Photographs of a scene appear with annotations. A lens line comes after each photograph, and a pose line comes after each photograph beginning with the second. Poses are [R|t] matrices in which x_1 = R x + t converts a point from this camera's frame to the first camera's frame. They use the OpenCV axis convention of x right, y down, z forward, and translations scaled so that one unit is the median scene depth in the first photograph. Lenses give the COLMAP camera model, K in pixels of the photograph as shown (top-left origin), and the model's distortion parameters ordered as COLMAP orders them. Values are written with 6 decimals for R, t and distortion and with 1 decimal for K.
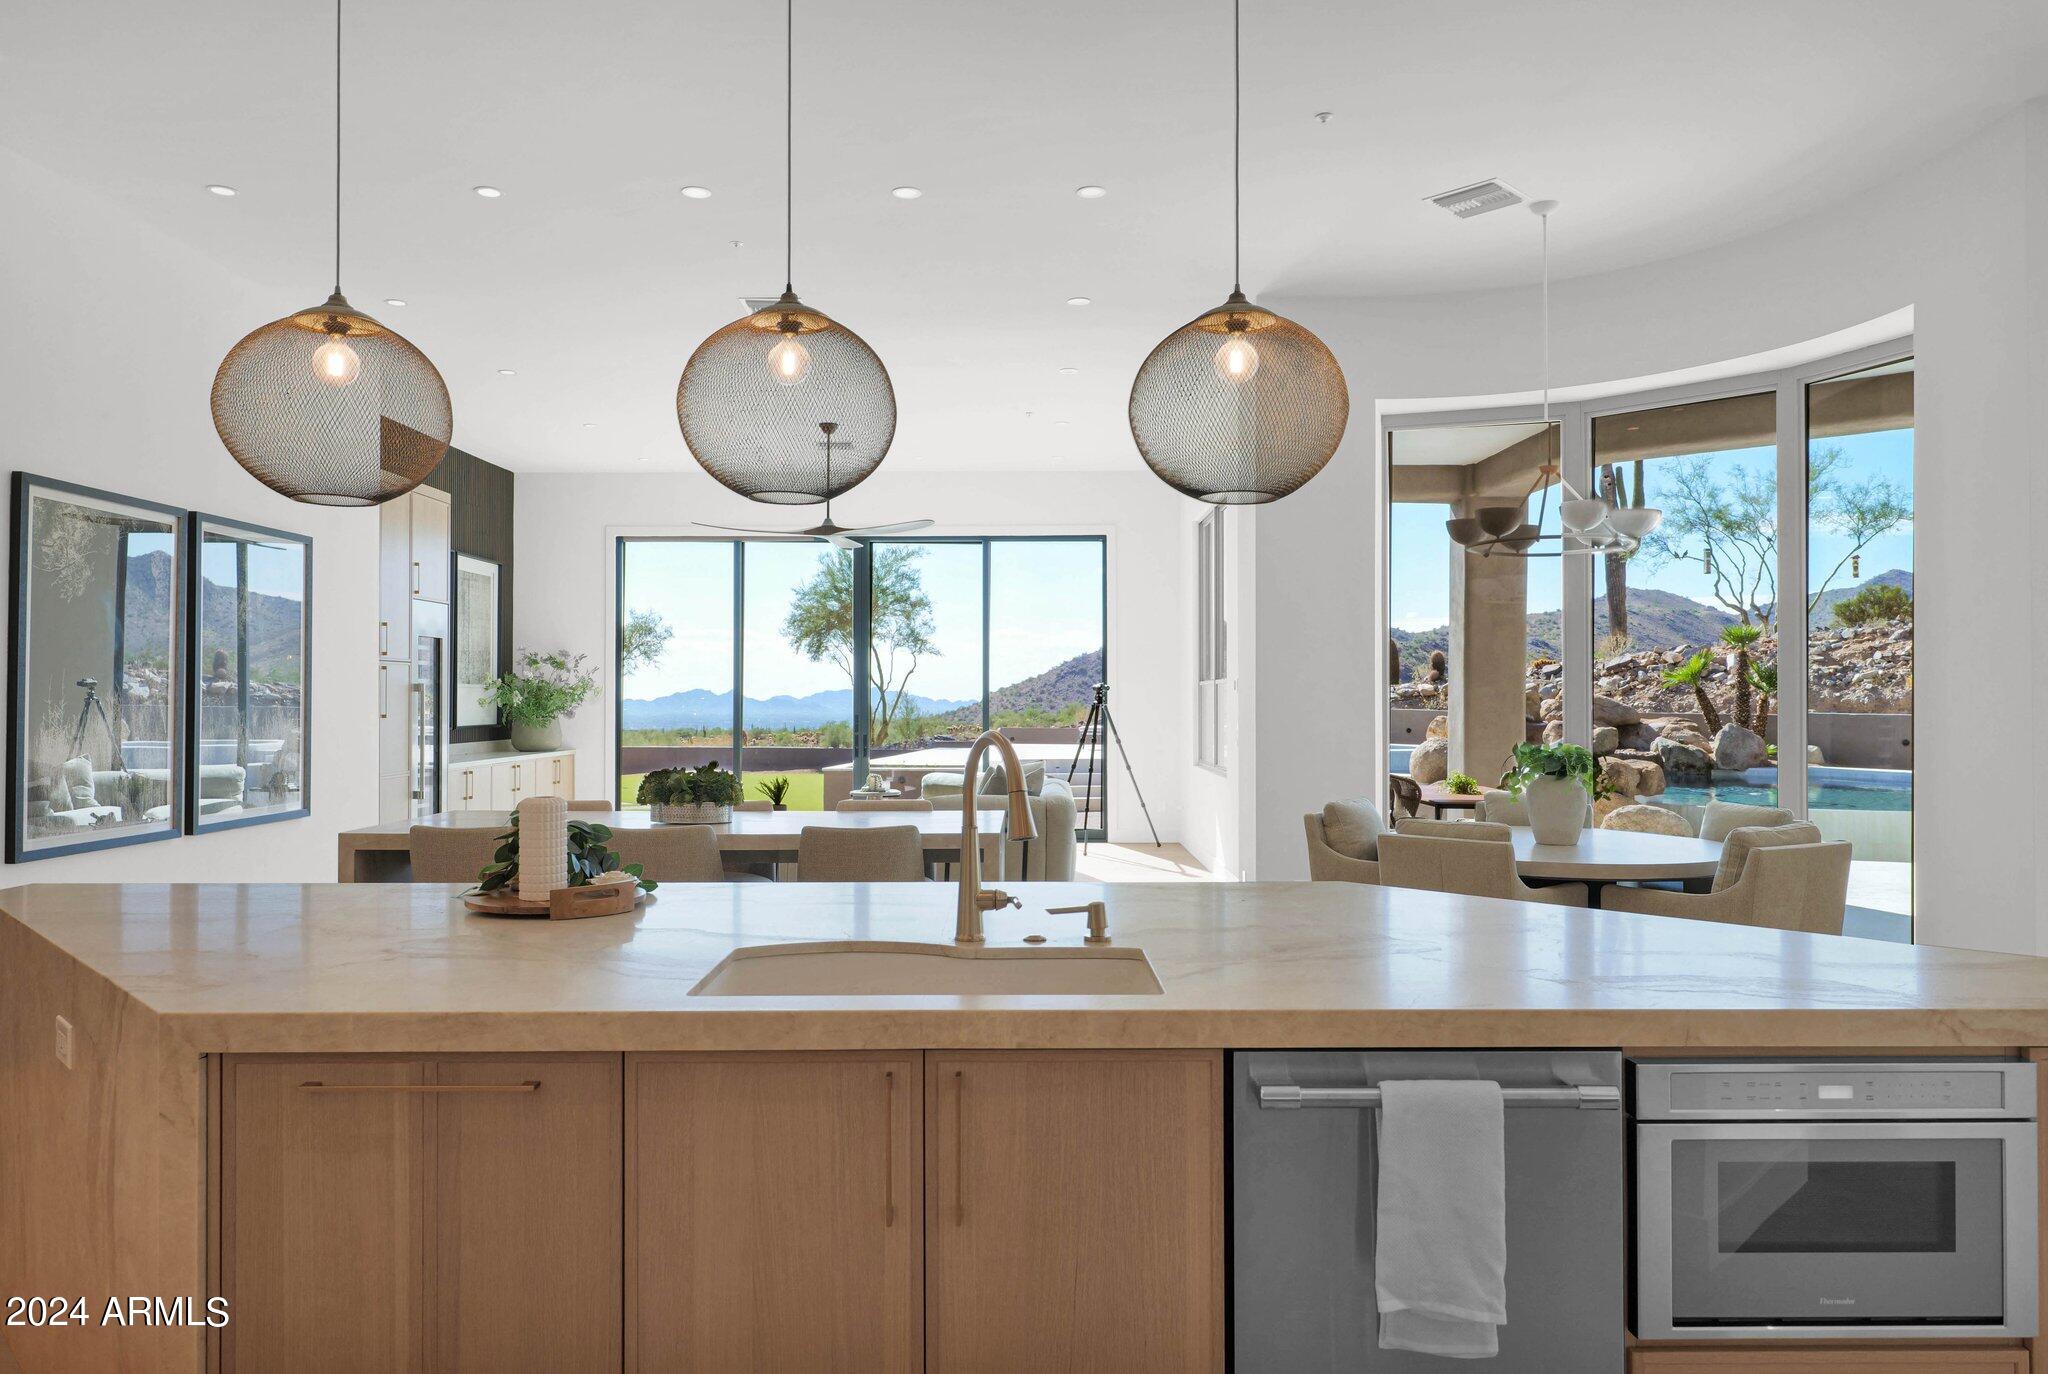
lens RADIAL K [[1368.0, 0, 1024.0], [0, 1368.0, 687.0], [0, 0, 1]] dist [-0.002016, -0.000668]
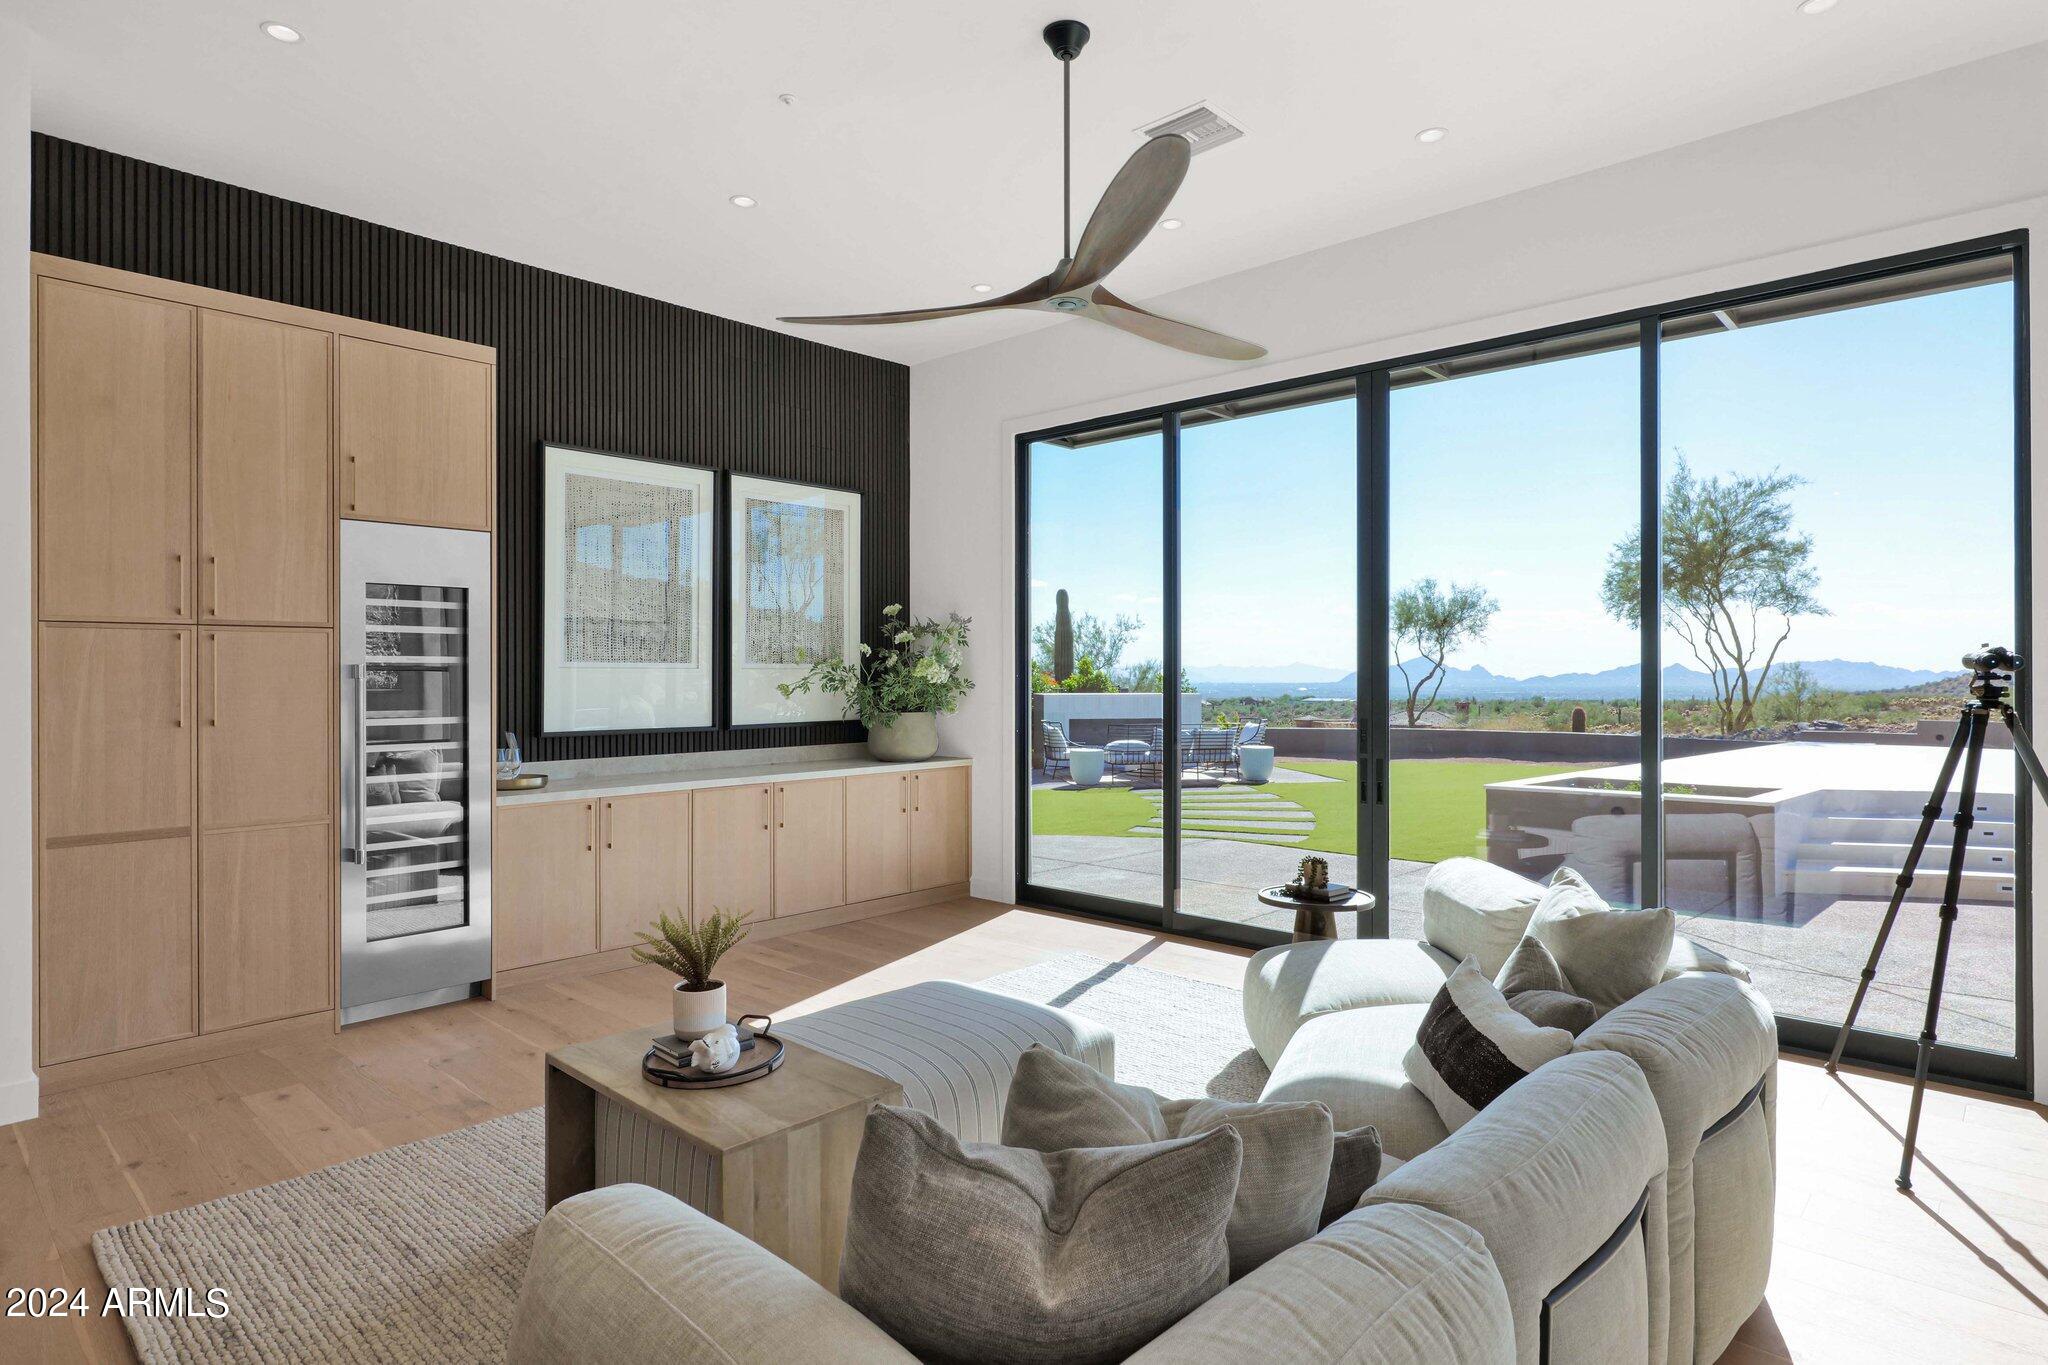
lens RADIAL K [[1103.4, 0, 1024.0], [0, 1103.4, 682.5], [0, 0, 1]] dist [-0.005043, -0.001497]
pose [[0.735785, -0.004463, -0.677201, 0.038745], [0.015272, 0.999833, 0.010004, 0.002175], [0.677043, -0.017703, 0.735730, 0.386692]]
